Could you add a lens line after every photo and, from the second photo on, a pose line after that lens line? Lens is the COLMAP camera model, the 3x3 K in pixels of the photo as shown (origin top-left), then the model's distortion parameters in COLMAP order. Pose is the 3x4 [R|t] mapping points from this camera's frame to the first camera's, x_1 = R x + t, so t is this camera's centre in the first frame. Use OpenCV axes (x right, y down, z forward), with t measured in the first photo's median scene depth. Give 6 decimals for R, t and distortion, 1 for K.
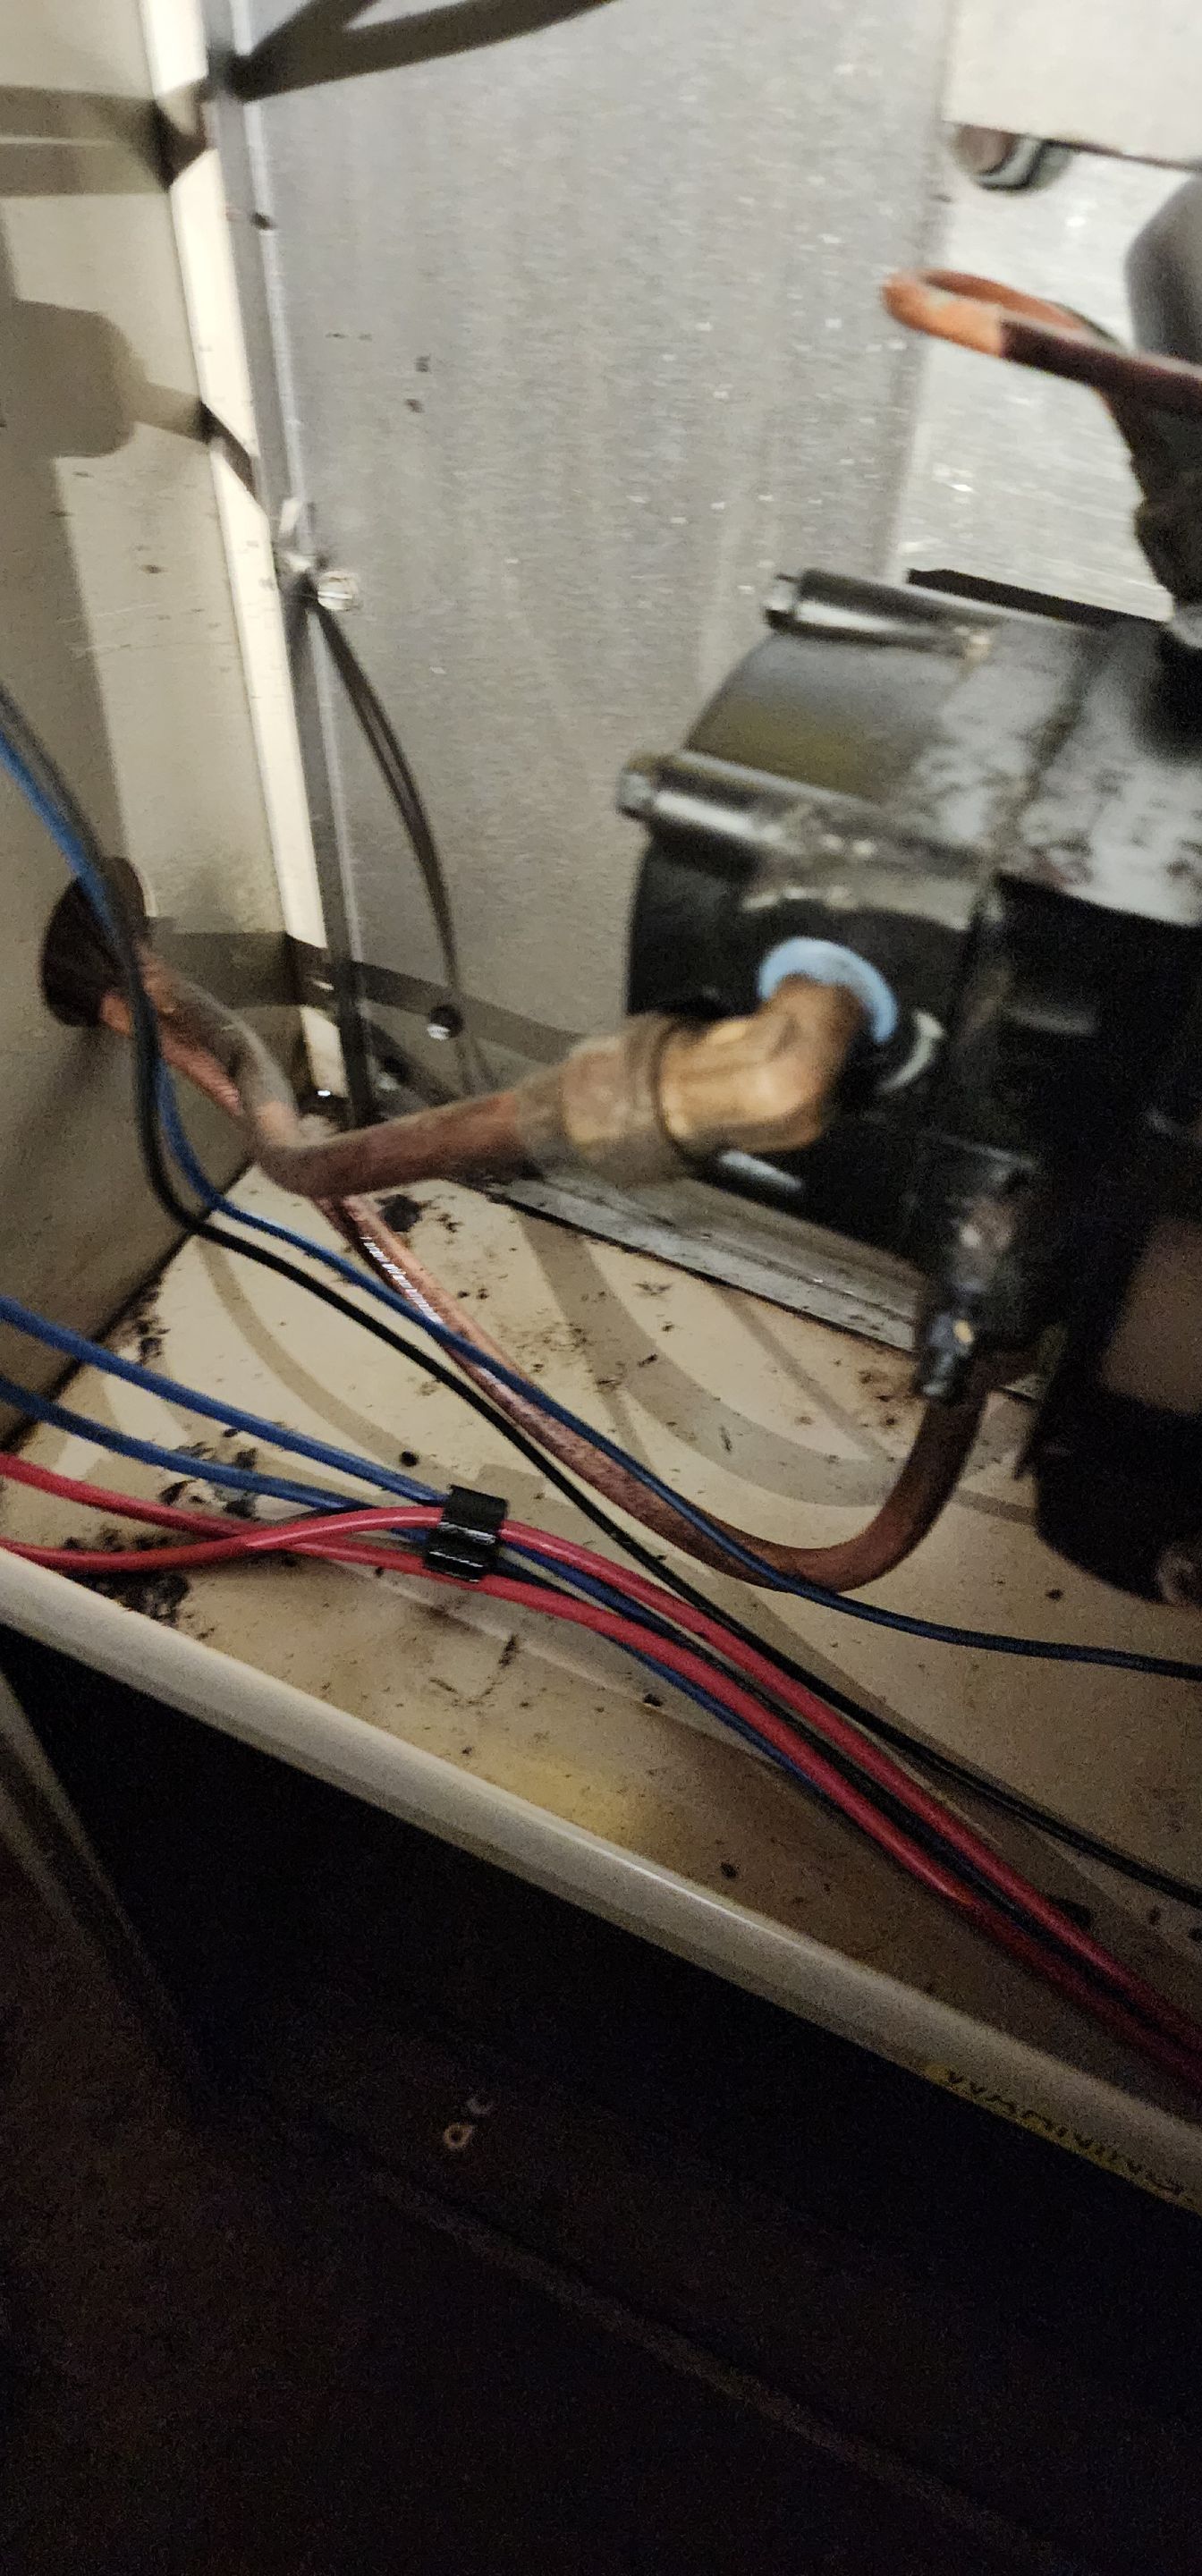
lens RADIAL K [[1794.8, 0, 604.8], [0, 1794.8, 1305.2], [0, 0, 1]] dist [0.036127, -0.021129]
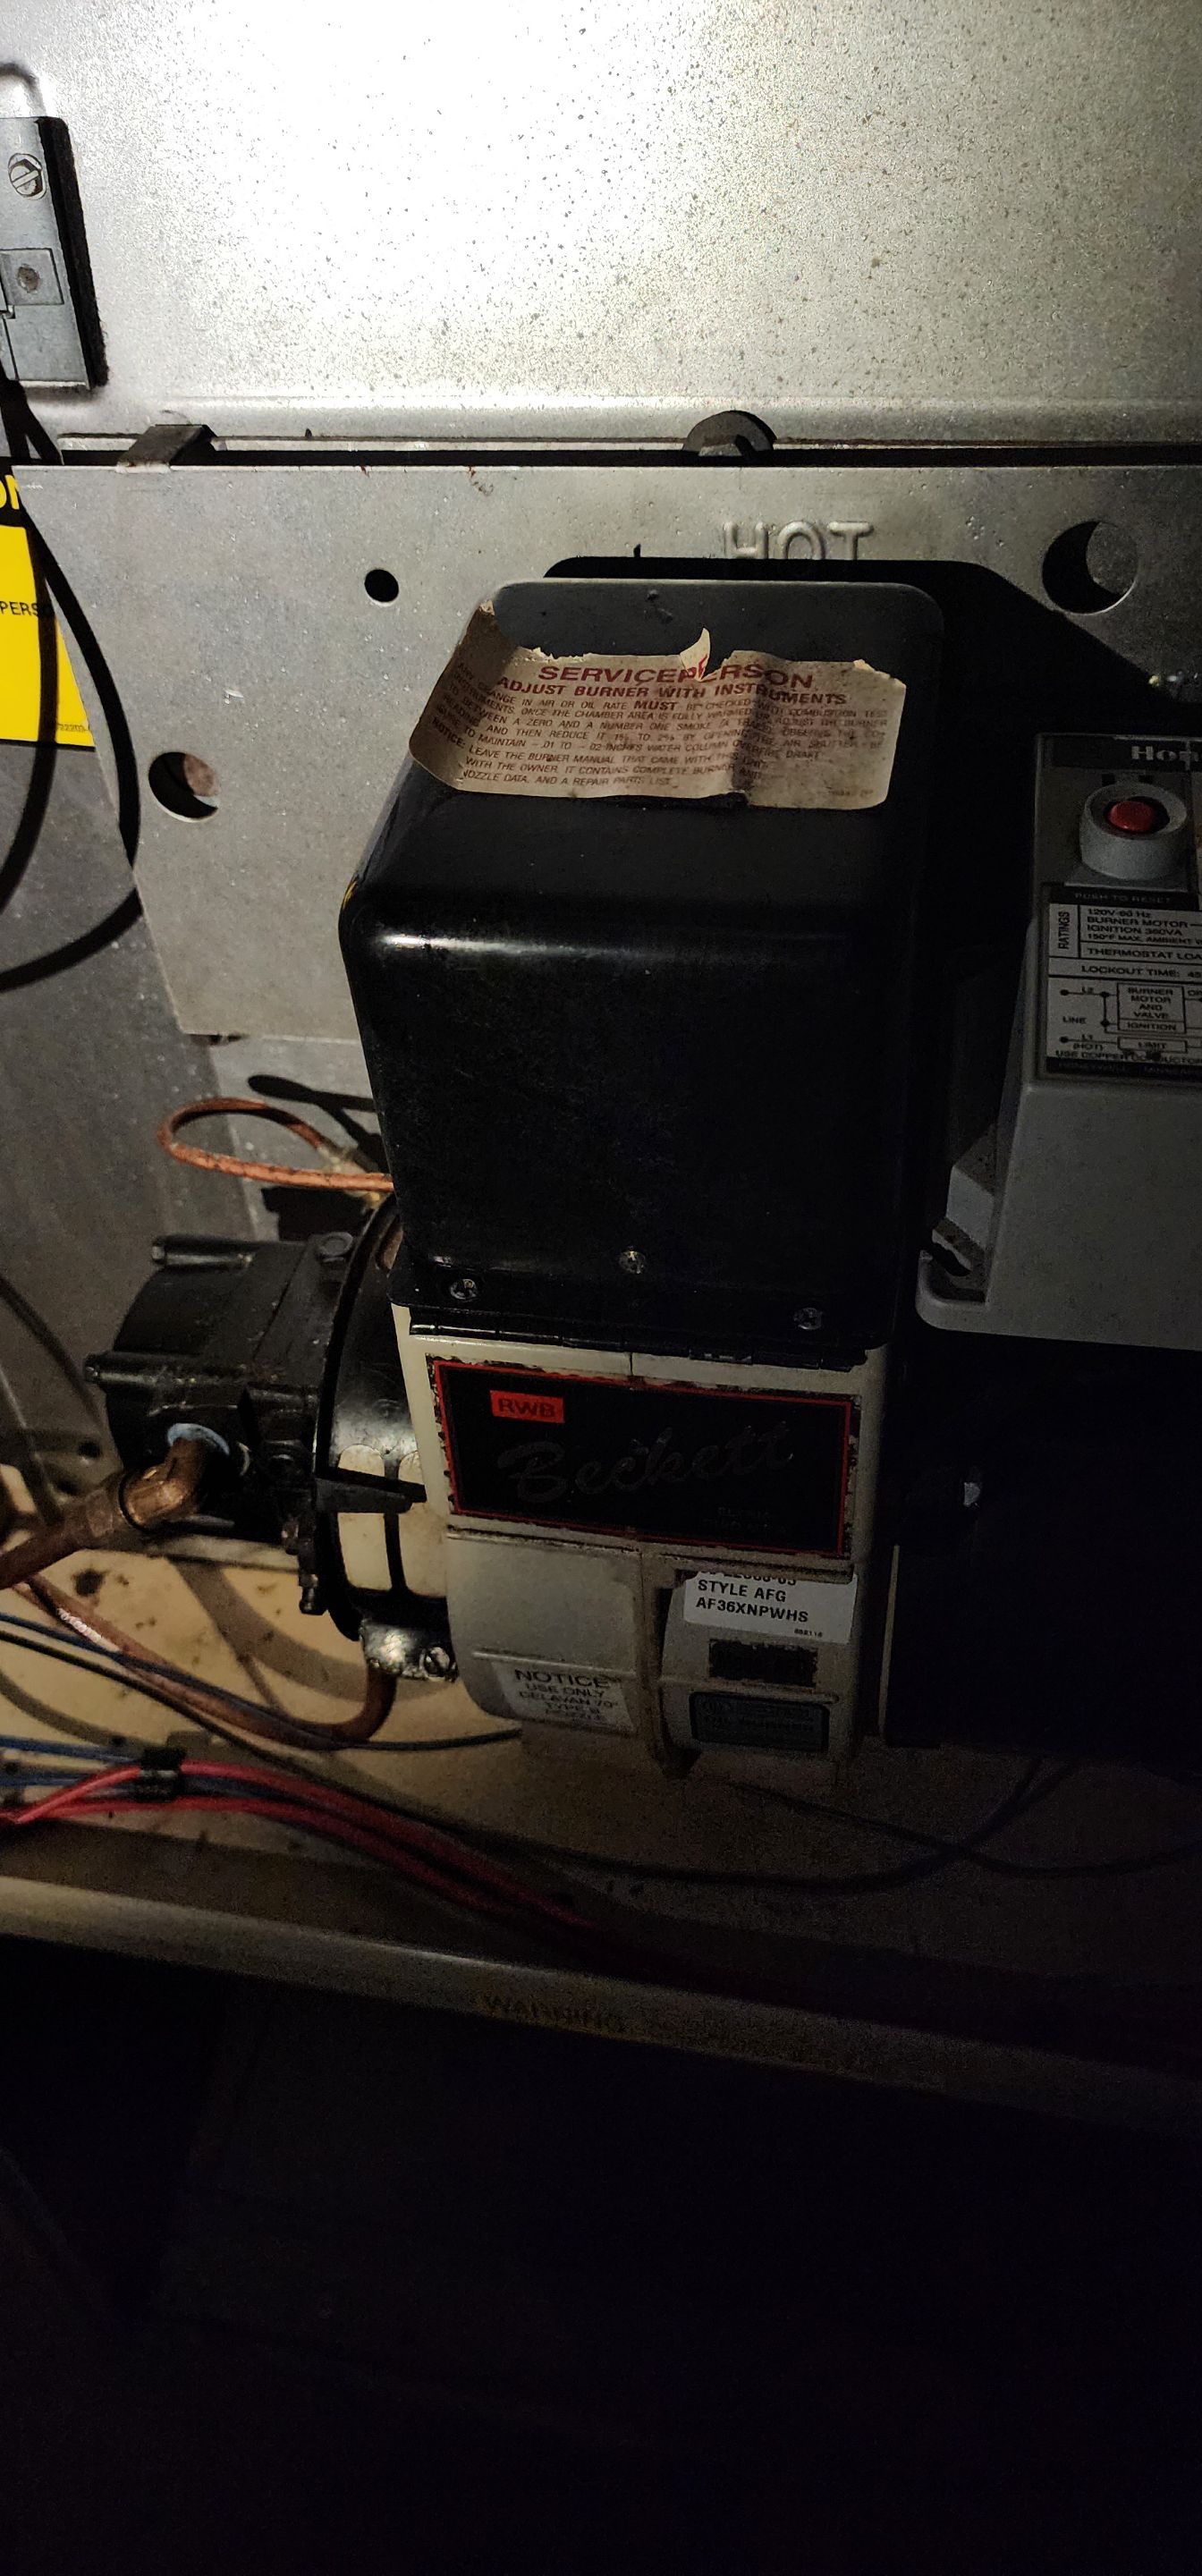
lens RADIAL K [[1794.8, 0, 591.0], [0, 1794.8, 1272.3], [0, 0, 1]] dist [0.036127, -0.021129]
pose [[0.964780, -0.232085, 0.123836, 0.193081], [0.249974, 0.955468, -0.156825, 0.049032], [-0.081925, 0.182257, 0.979832, -0.650536]]
